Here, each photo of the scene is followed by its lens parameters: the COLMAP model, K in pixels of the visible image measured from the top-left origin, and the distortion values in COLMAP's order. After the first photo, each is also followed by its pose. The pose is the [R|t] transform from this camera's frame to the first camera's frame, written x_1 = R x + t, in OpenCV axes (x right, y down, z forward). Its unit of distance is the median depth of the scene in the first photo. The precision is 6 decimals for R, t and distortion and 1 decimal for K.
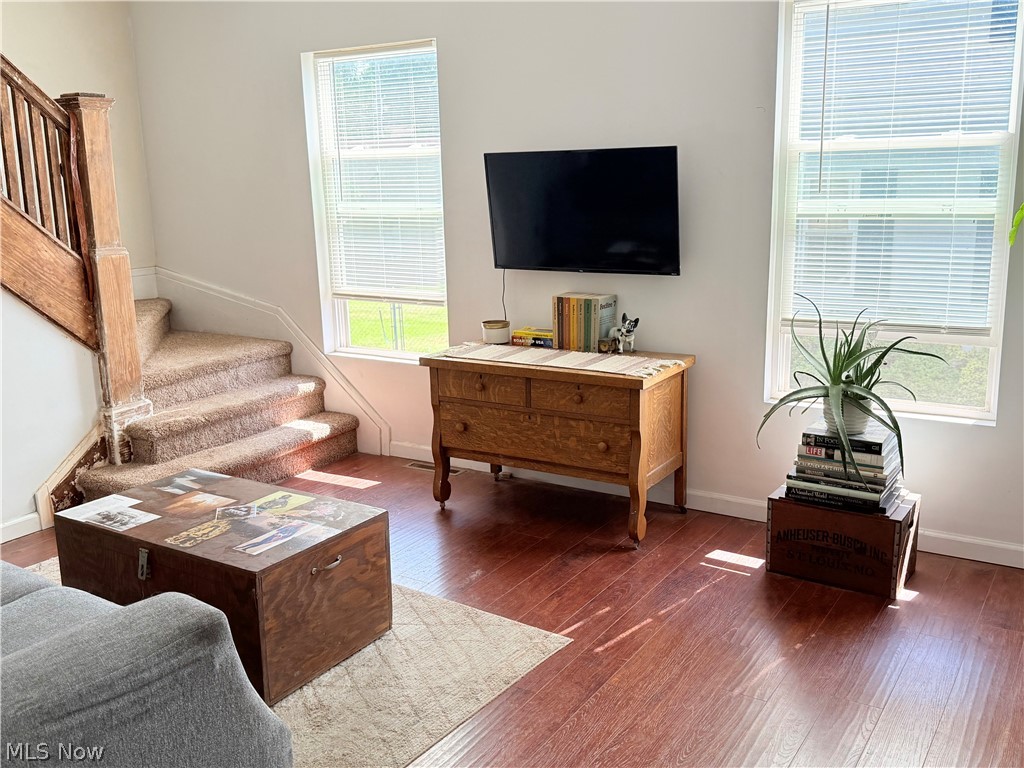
lens RADIAL K [[964.6, 0, 512.0], [0, 964.6, 384.0], [0, 0, 1]] dist [0.002699, -0.006612]
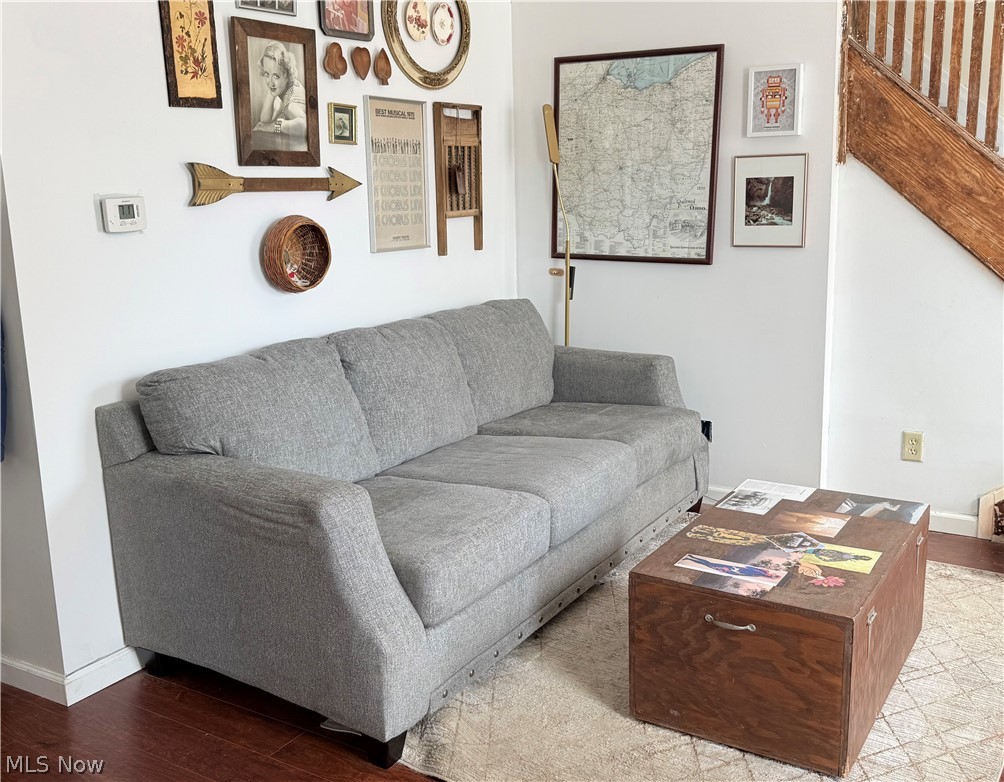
lens RADIAL K [[981.0, 0, 502.0], [0, 981.0, 391.0], [0, 0, 1]] dist [0.061566, -0.004539]
pose [[0.005667, 0.227276, -0.973814, 0.548084], [-0.193504, 0.955672, 0.221916, -0.142975], [0.981083, 0.187179, 0.049394, 0.679979]]
